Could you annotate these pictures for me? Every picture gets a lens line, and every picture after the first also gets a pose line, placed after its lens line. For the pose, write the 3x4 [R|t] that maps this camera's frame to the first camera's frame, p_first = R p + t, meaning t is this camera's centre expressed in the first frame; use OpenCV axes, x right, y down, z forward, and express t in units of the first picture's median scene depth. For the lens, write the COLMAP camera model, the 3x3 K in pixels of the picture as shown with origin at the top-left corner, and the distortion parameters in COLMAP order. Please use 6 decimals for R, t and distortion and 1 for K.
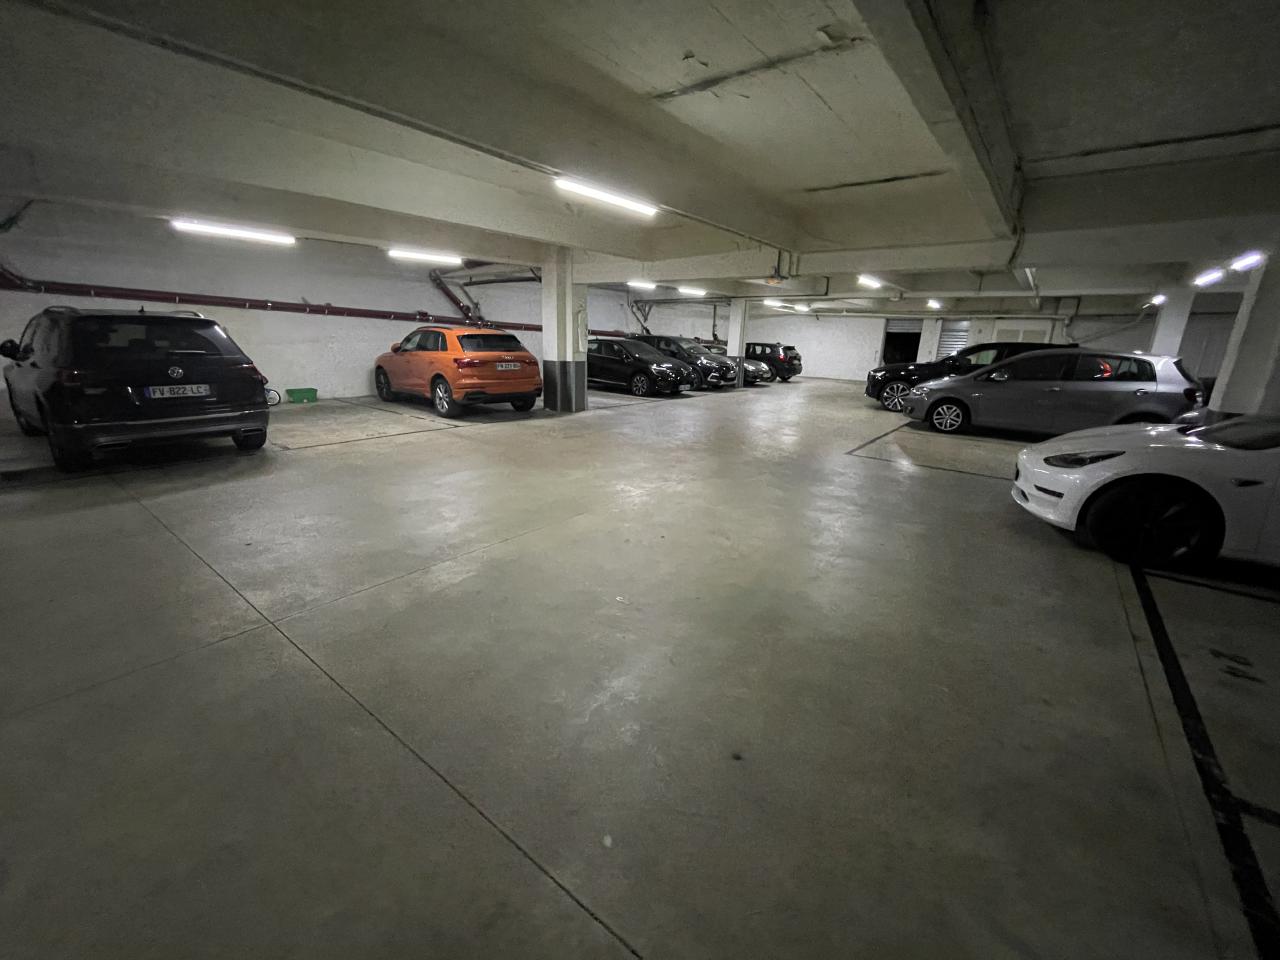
lens RADIAL K [[519.4, 0, 642.0], [0, 519.4, 482.9], [0, 0, 1]] dist [-0.002788, -0.000326]
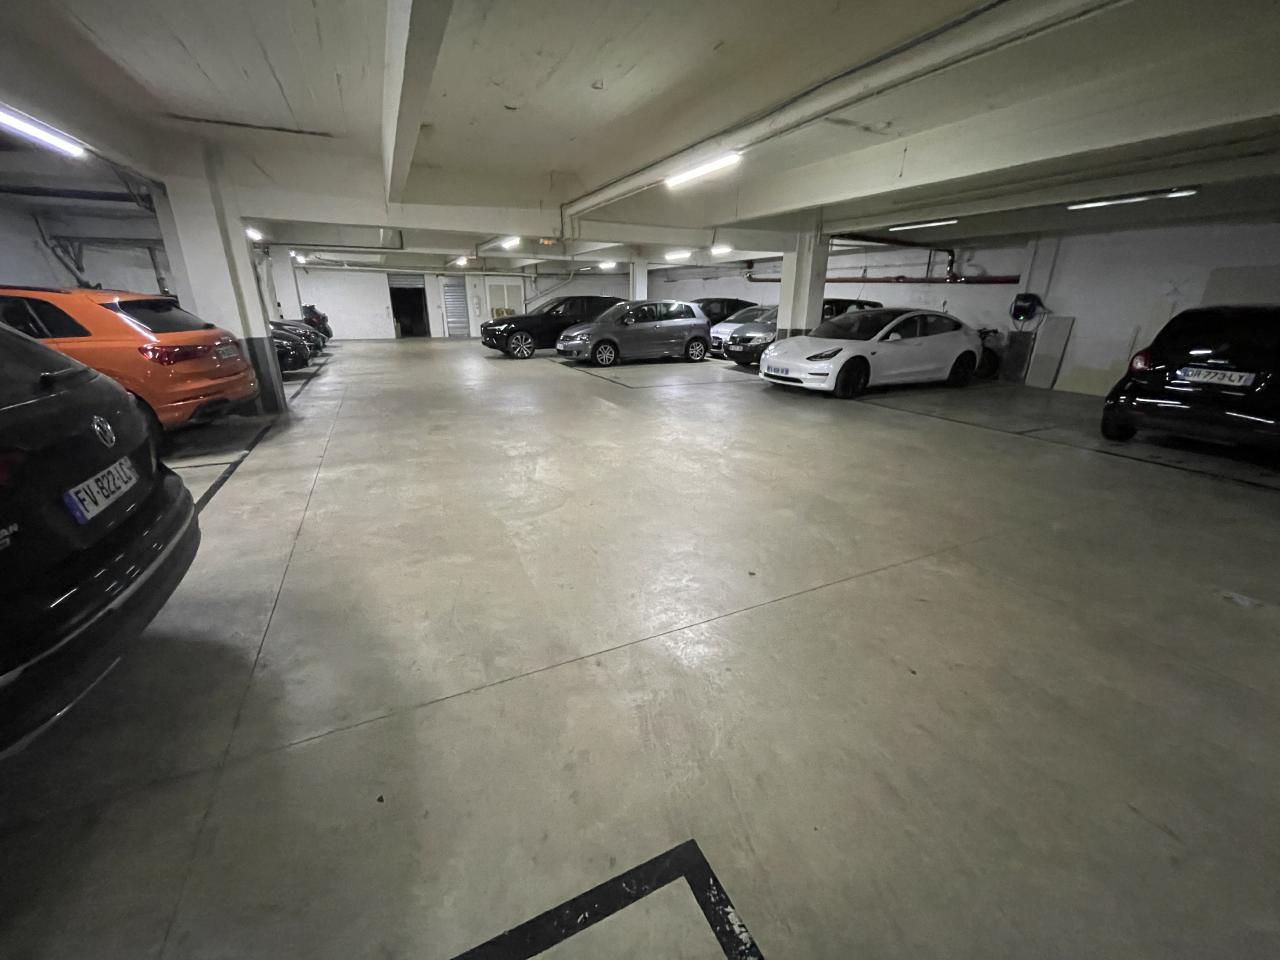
lens RADIAL K [[519.4, 0, 642.1], [0, 519.4, 479.8], [0, 0, 1]] dist [-0.002788, -0.000326]
pose [[0.450146, -0.314853, 0.835605, -0.579381], [0.250018, 0.942787, 0.220553, -0.093473], [-0.857239, 0.109635, 0.503111, 0.284633]]
